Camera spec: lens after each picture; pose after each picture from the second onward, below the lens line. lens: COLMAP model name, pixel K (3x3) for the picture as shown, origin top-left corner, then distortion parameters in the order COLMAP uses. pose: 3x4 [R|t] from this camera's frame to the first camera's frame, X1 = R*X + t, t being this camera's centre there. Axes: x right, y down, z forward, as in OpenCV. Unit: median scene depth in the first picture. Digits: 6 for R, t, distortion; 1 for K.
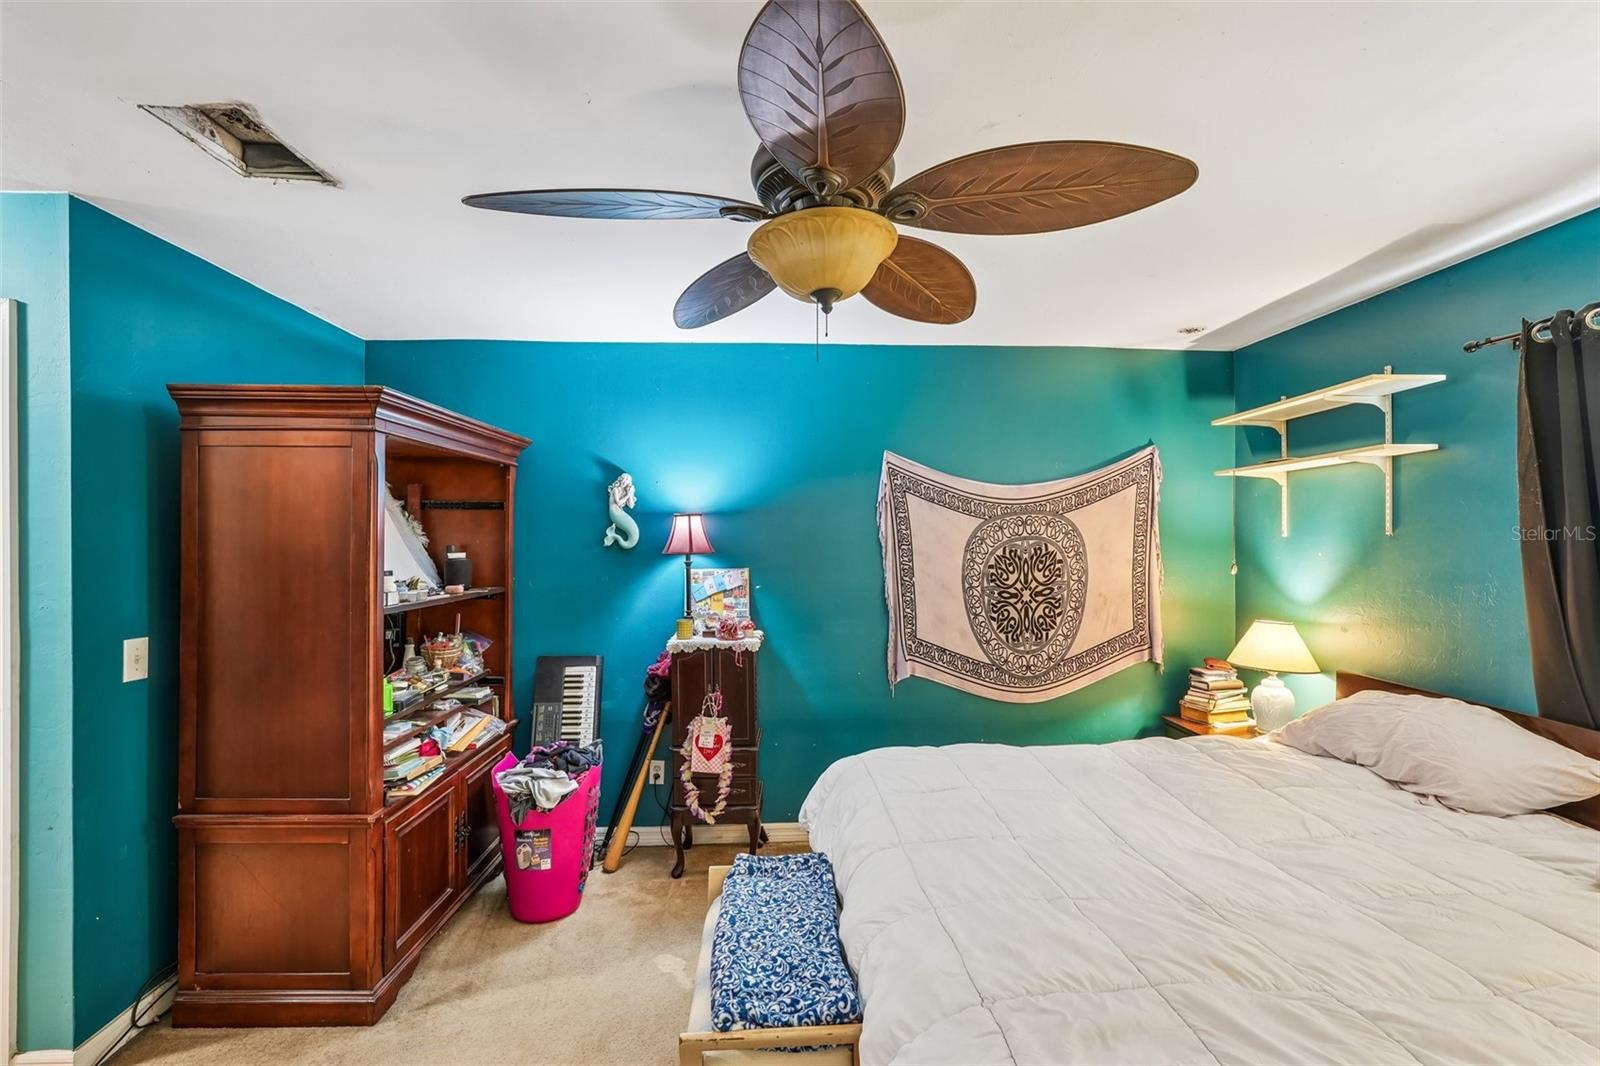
lens RADIAL K [[704.6, 0, 811.0], [0, 704.6, 529.1], [0, 0, 1]] dist [-0.013741, 0.006837]
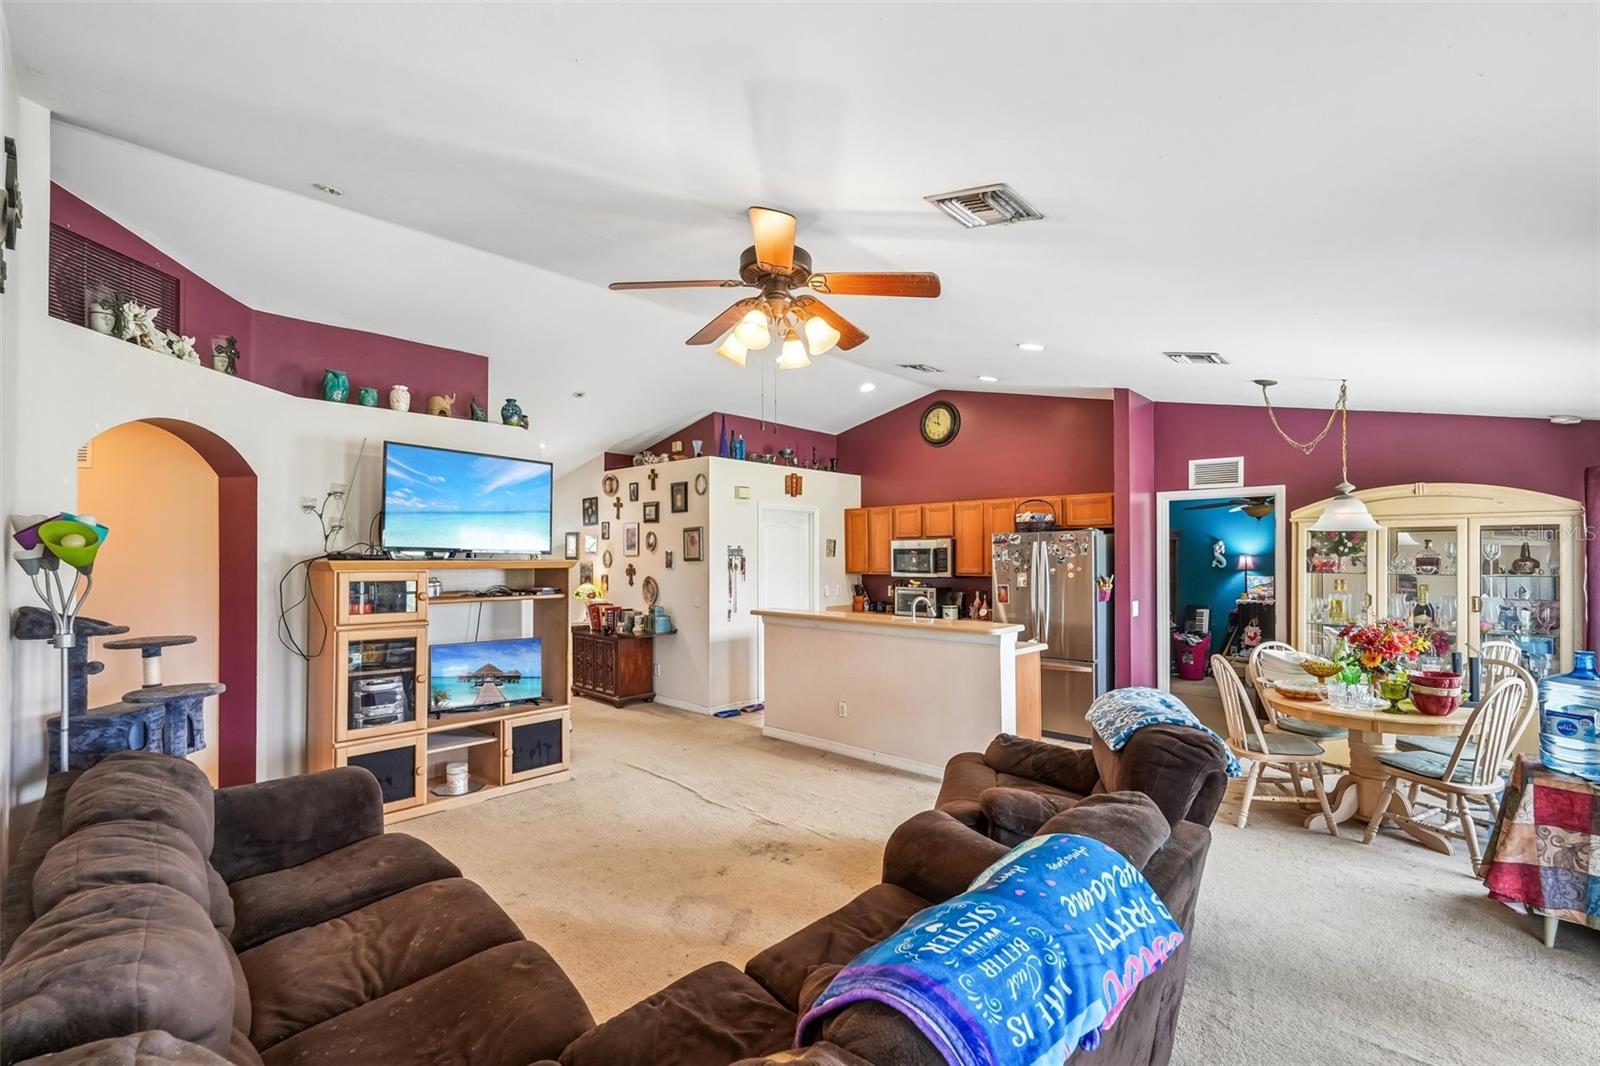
lens RADIAL K [[704.6, 0, 794.9], [0, 704.6, 552.2], [0, 0, 1]] dist [-0.013741, 0.006837]
pose [[0.672181, -0.002301, -0.740383, 0.627435], [0.003491, 0.999994, 0.000062, -0.038923], [0.740378, -0.002626, 0.672185, -2.009531]]
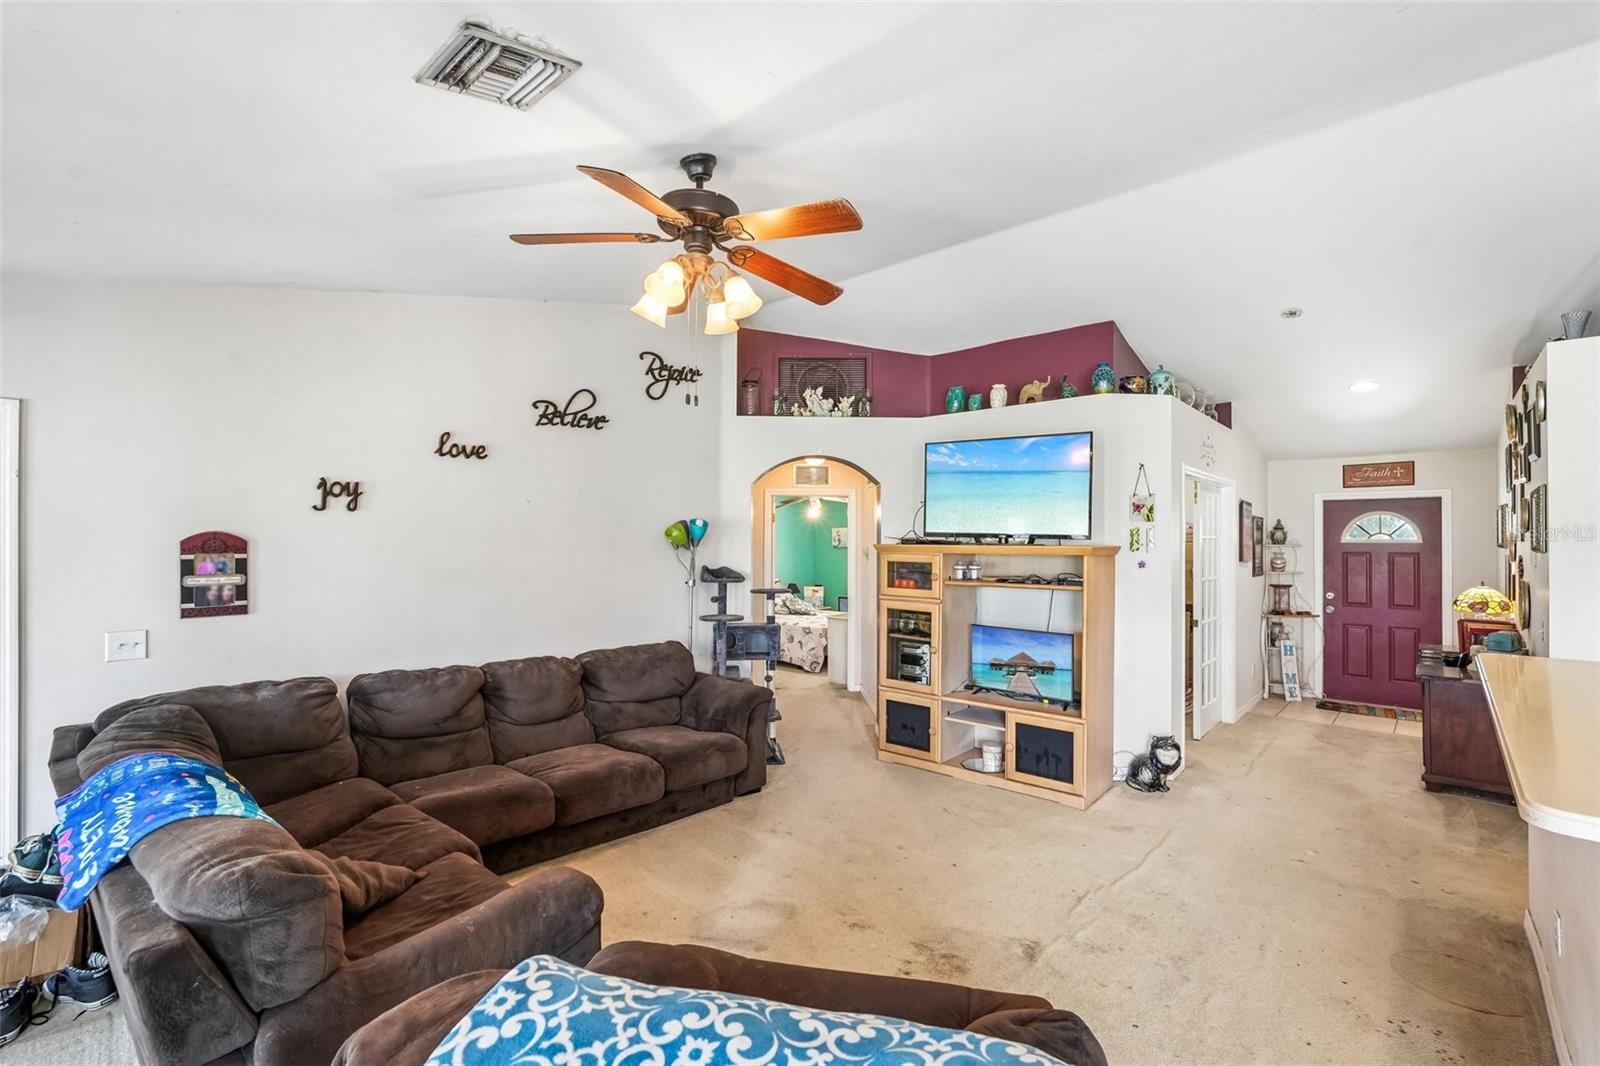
lens RADIAL K [[704.6, 0, 796.4], [0, 704.6, 535.1], [0, 0, 1]] dist [-0.013741, 0.006837]
pose [[-0.717996, -0.004699, -0.696031, 0.444806], [0.003630, 0.999938, -0.010495, -0.032259], [0.696038, -0.010062, -0.717935, -0.903988]]
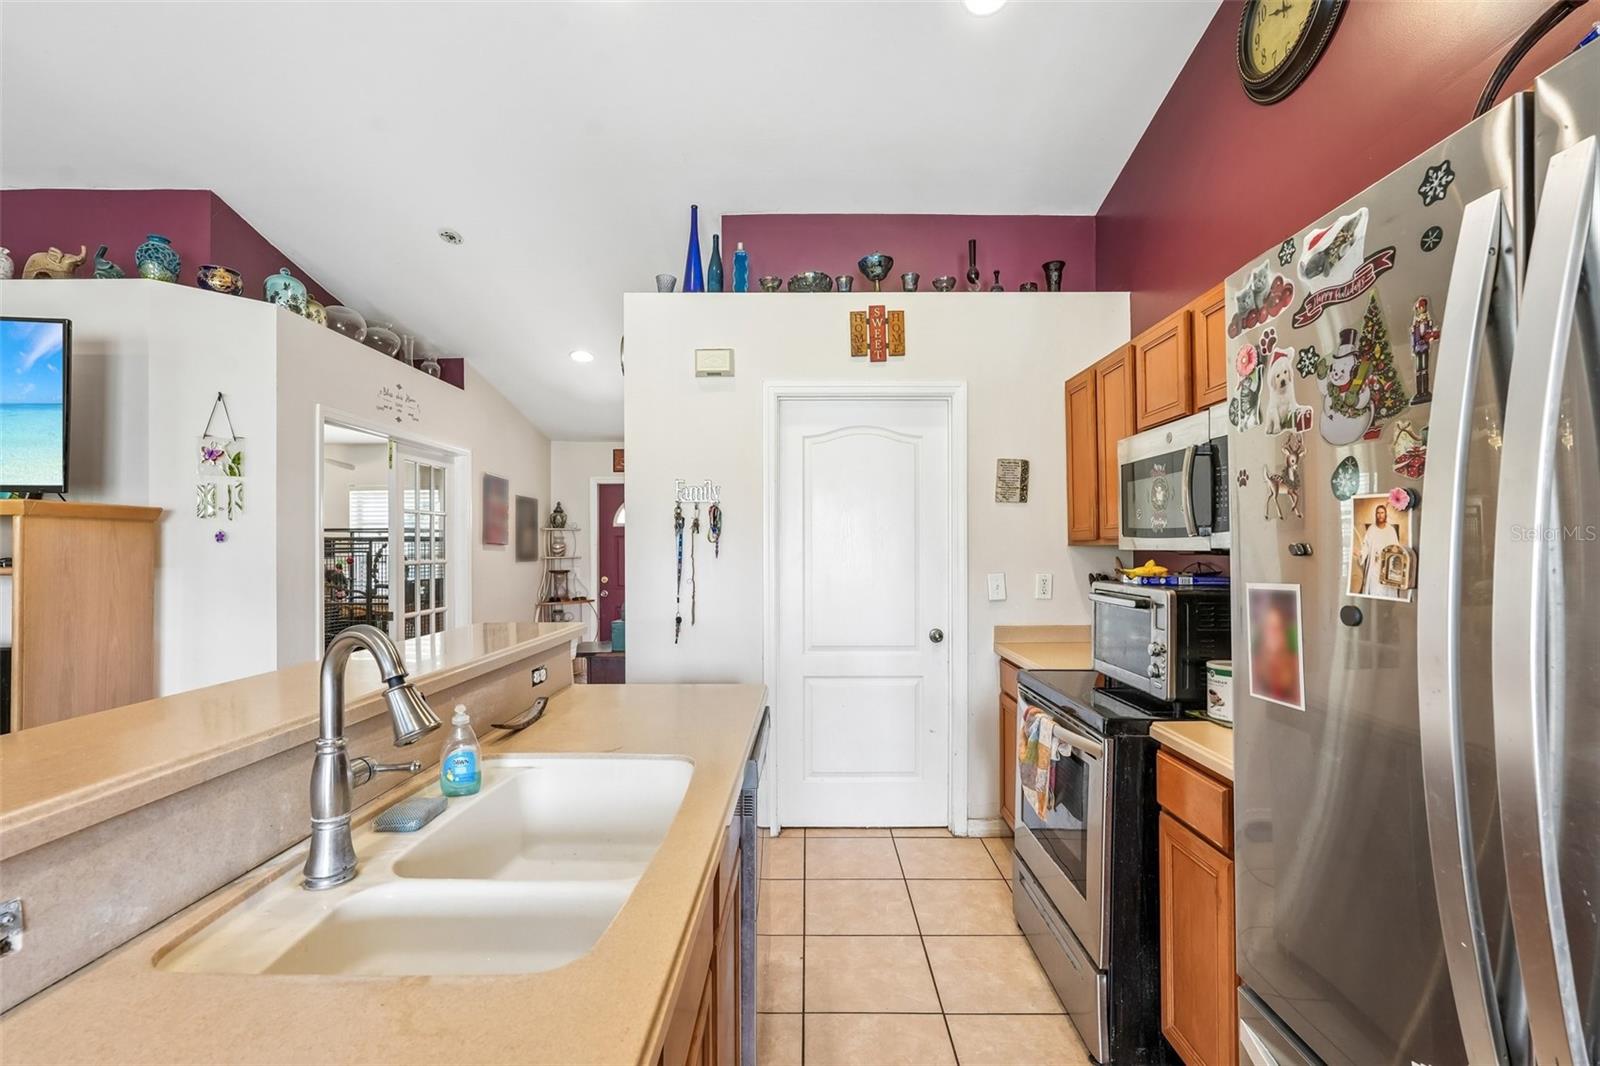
lens RADIAL K [[704.6, 0, 807.1], [0, 704.6, 545.0], [0, 0, 1]] dist [-0.013741, 0.006837]
pose [[-0.063707, 0.002783, -0.997965, -0.059467], [0.010810, 0.999939, 0.002098, 0.027712], [0.997910, -0.010654, -0.063734, -0.578689]]
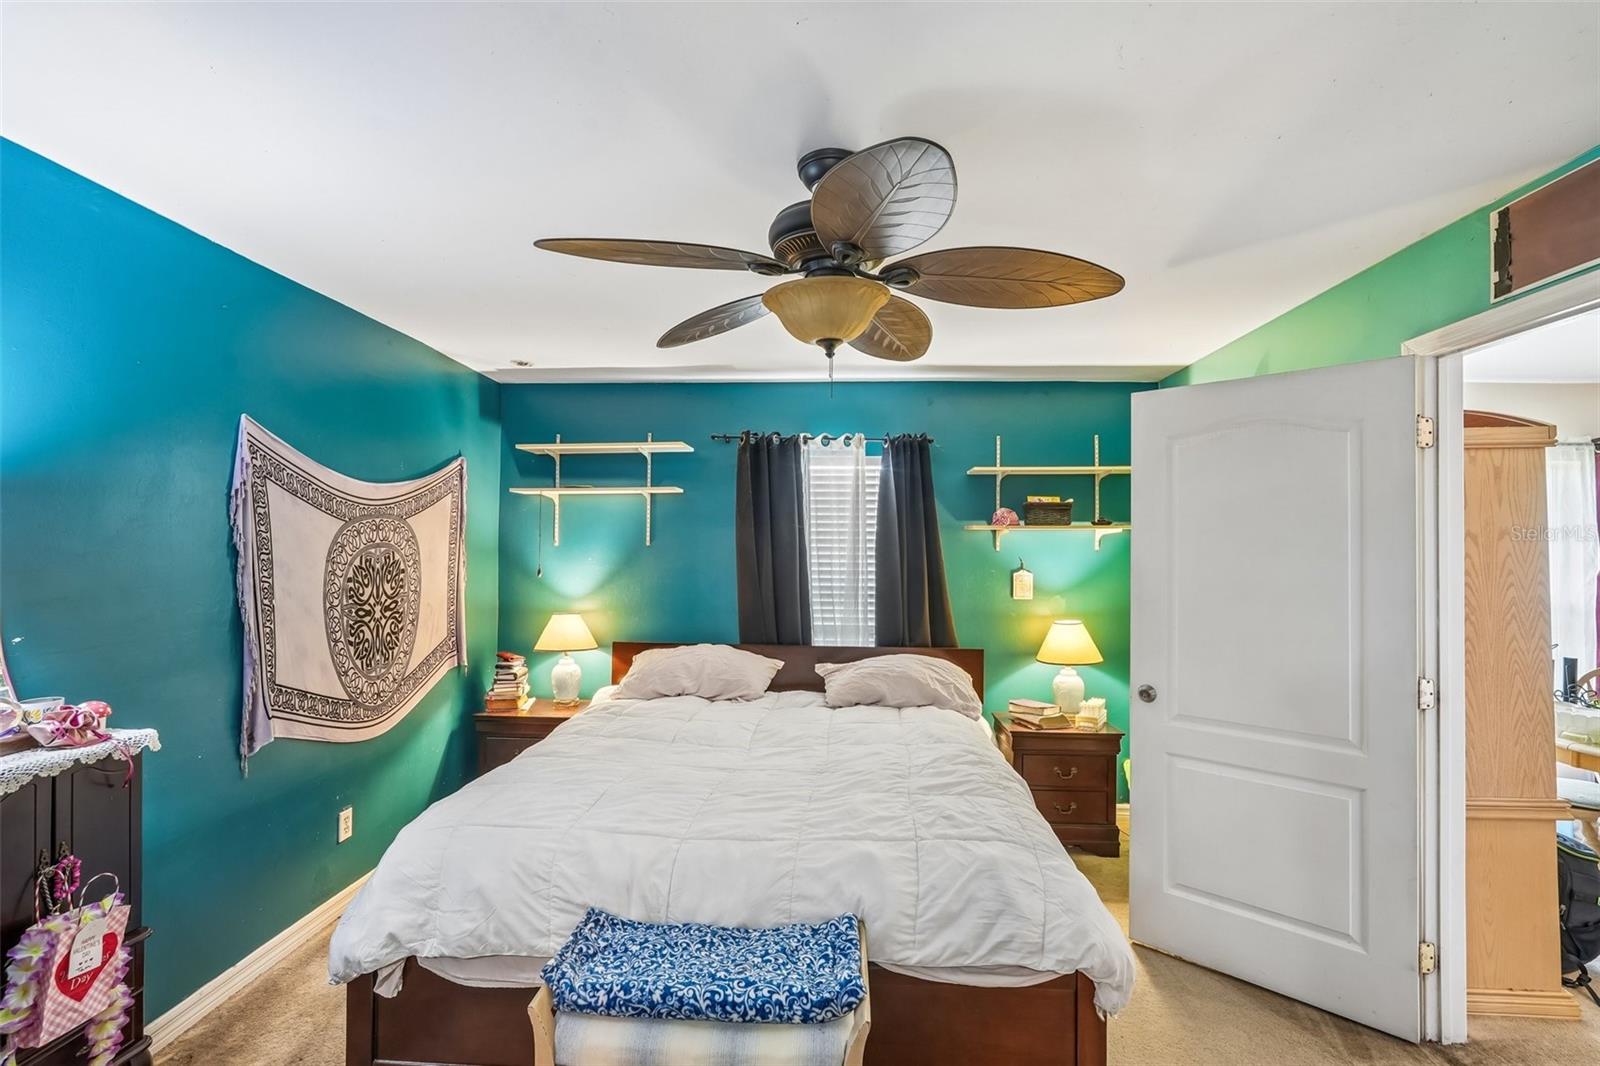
lens RADIAL K [[704.6, 0, 796.5], [0, 704.6, 539.2], [0, 0, 1]] dist [-0.013741, 0.006837]
pose [[0.114557, 0.015602, 0.993294, -0.492898], [-0.019671, 0.999716, -0.013434, 0.007058], [-0.993222, -0.018000, 0.114831, 0.393382]]
